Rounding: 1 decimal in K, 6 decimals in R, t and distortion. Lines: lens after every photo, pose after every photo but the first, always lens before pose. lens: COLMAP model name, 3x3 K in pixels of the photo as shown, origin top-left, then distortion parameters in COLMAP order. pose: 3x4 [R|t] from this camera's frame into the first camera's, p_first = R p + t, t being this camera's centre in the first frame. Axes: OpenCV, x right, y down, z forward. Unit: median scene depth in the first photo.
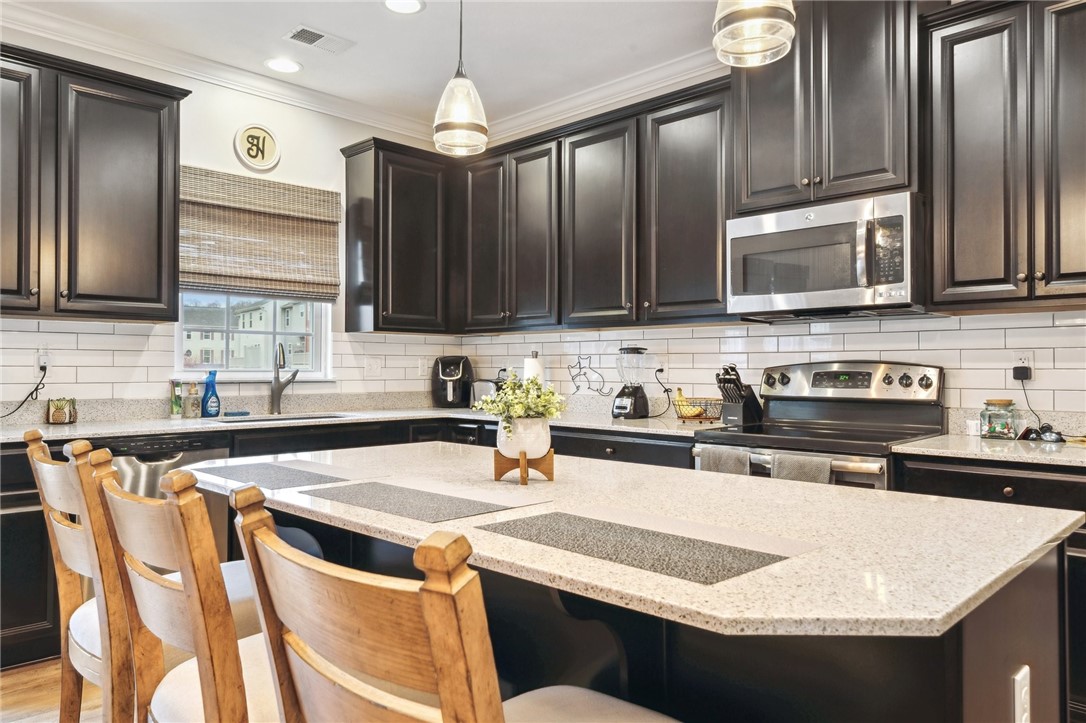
lens RADIAL K [[752.4, 0, 537.3], [0, 752.4, 359.4], [0, 0, 1]] dist [0.001657, -0.004223]
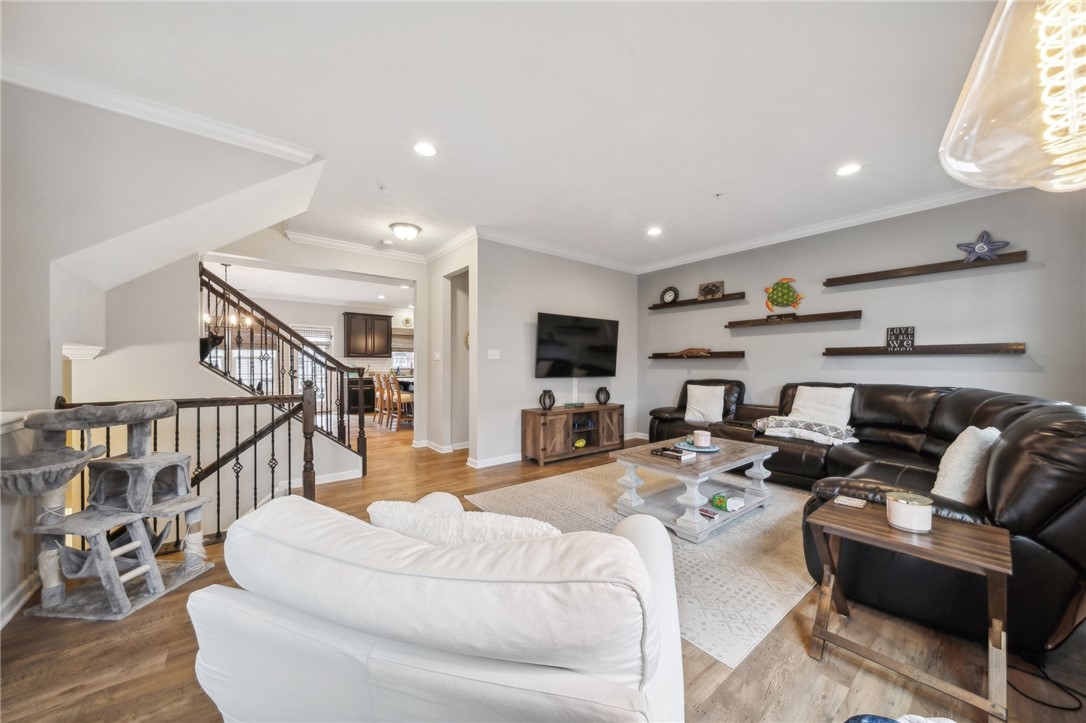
lens RADIAL K [[382.1, 0, 539.0], [0, 382.1, 362.4], [0, 0, 1]] dist [-0.004384, -0.000201]
pose [[0.993004, -0.001058, -0.118074, 0.891311], [0.001665, 0.999986, 0.005046, -0.027900], [0.118067, -0.005208, 0.992992, -1.586217]]
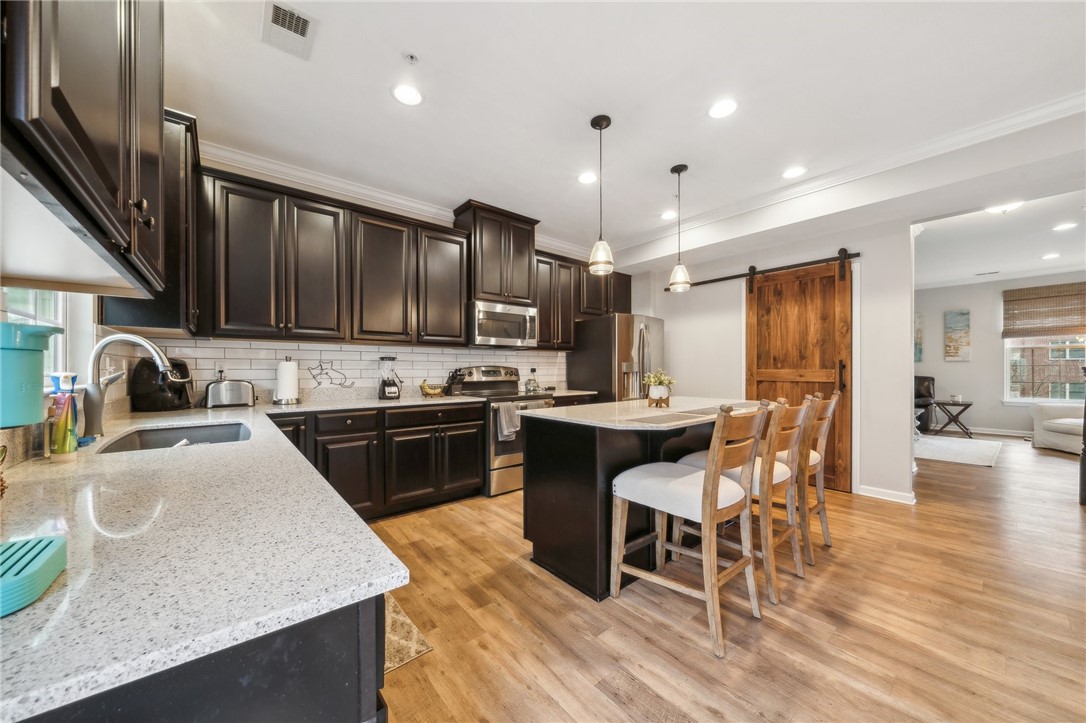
lens RADIAL K [[382.1, 0, 543.1], [0, 382.1, 371.1], [0, 0, 1]] dist [-0.004384, -0.000201]
pose [[0.100173, -0.007574, 0.994941, -0.736777], [-0.009145, 0.999922, 0.008532, 0.005802], [-0.994928, -0.009954, 0.100096, 0.613807]]
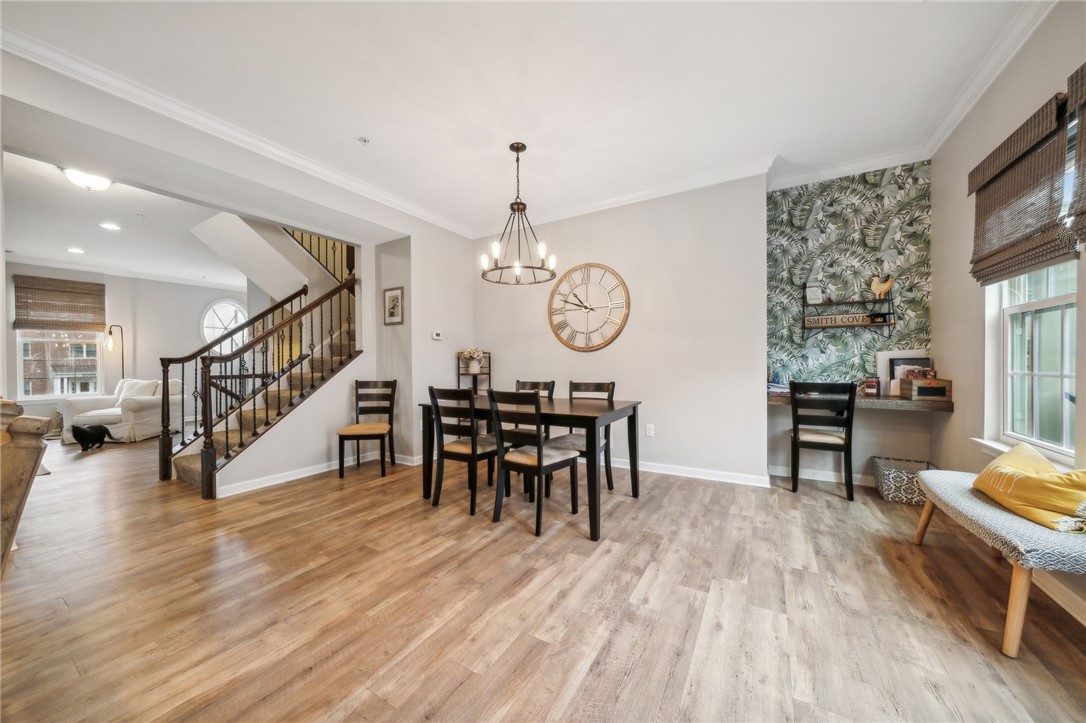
lens RADIAL K [[382.1, 0, 536.9], [0, 382.1, 365.3], [0, 0, 1]] dist [-0.004384, -0.000201]
pose [[-0.972942, 0.006068, -0.230968, -0.461905], [0.008553, 0.999916, -0.009757, 0.029420], [0.230890, -0.011469, -0.972912, 0.644261]]
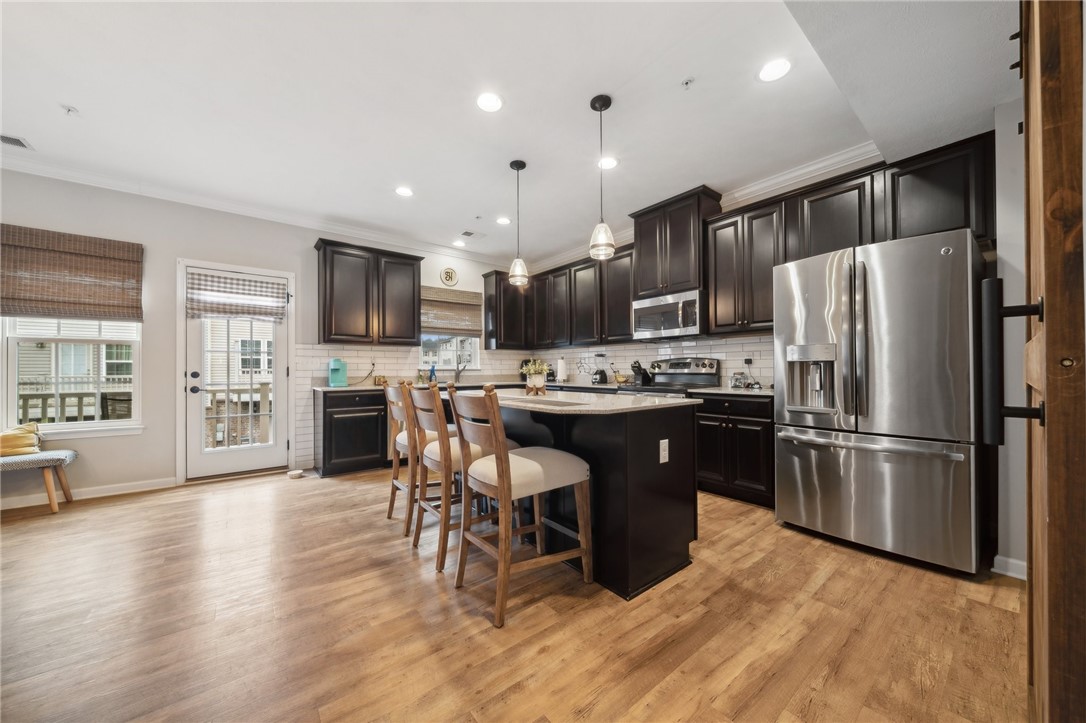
lens RADIAL K [[382.1, 0, 538.8], [0, 382.1, 367.9], [0, 0, 1]] dist [-0.004384, -0.000201]
pose [[0.992045, -0.007842, -0.125637, 0.090509], [0.008777, 0.999938, 0.006888, 0.019189], [0.125575, -0.007936, 0.992052, -0.254672]]
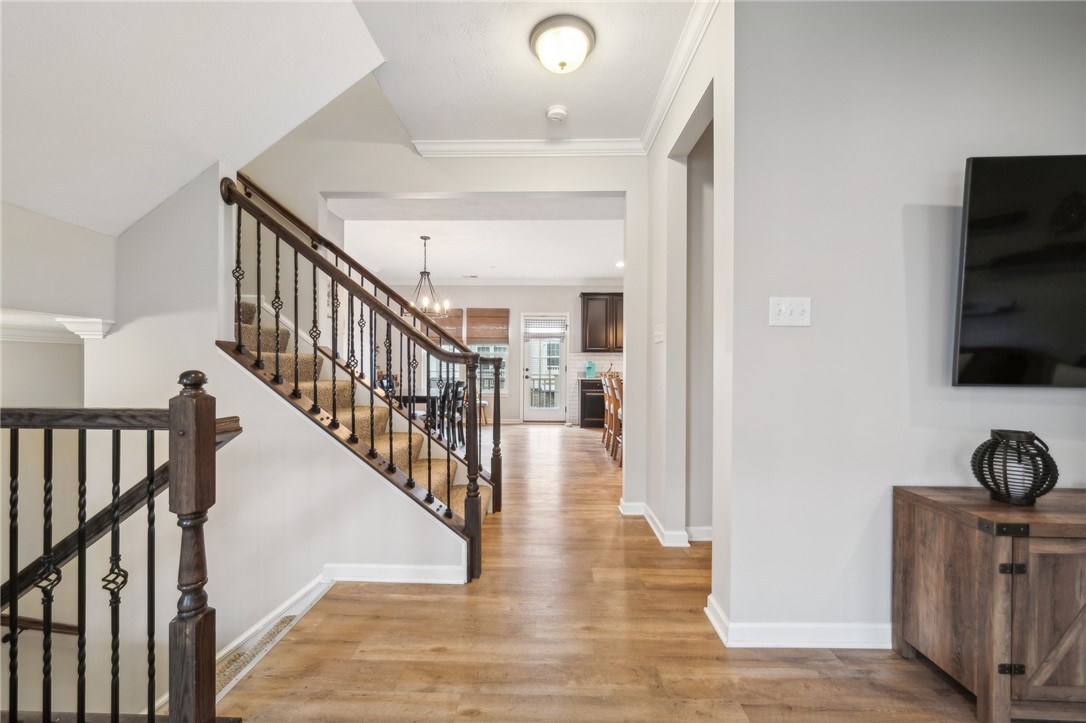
lens RADIAL K [[426.2, 0, 546.5], [0, 426.2, 369.6], [0, 0, 1]] dist [0.001988, 0.000084]
pose [[0.698956, 0.004617, -0.715150, 0.742733], [0.006686, 0.999893, 0.012990, 0.007533], [0.715134, -0.013861, 0.698850, -0.869107]]
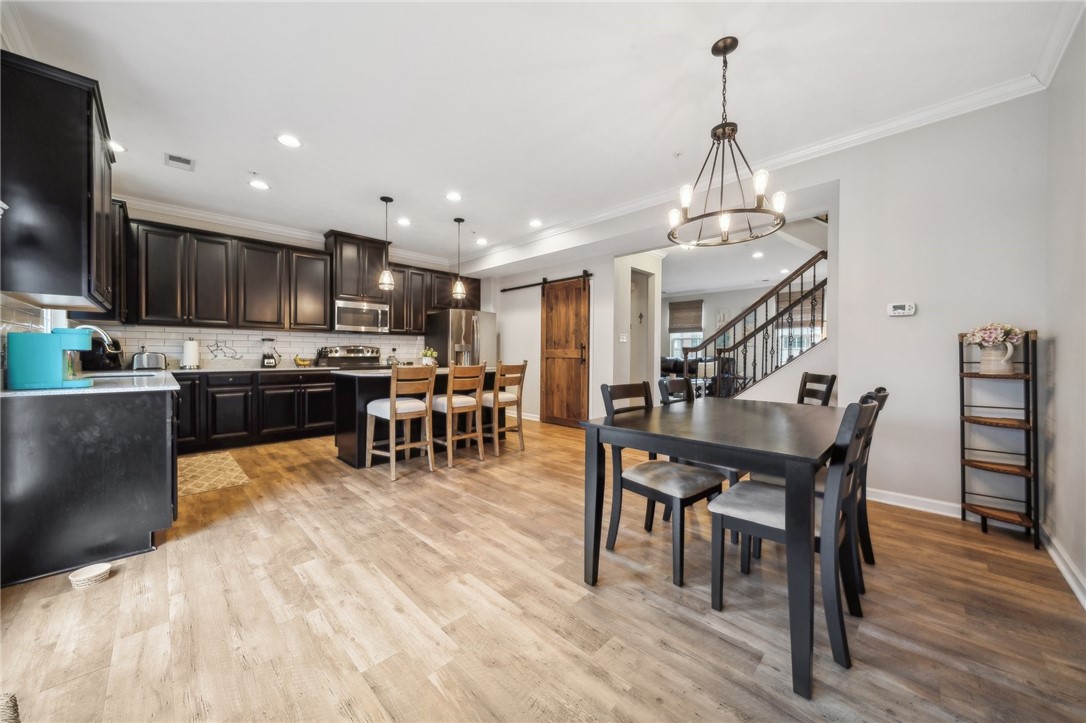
lens RADIAL K [[382.1, 0, 534.1], [0, 382.1, 356.8], [0, 0, 1]] dist [-0.004384, -0.000201]
pose [[0.016047, -0.010994, 0.999811, -1.179766], [-0.014906, 0.999826, 0.011233, 0.017807], [-0.999760, -0.015083, 0.015881, 0.124278]]
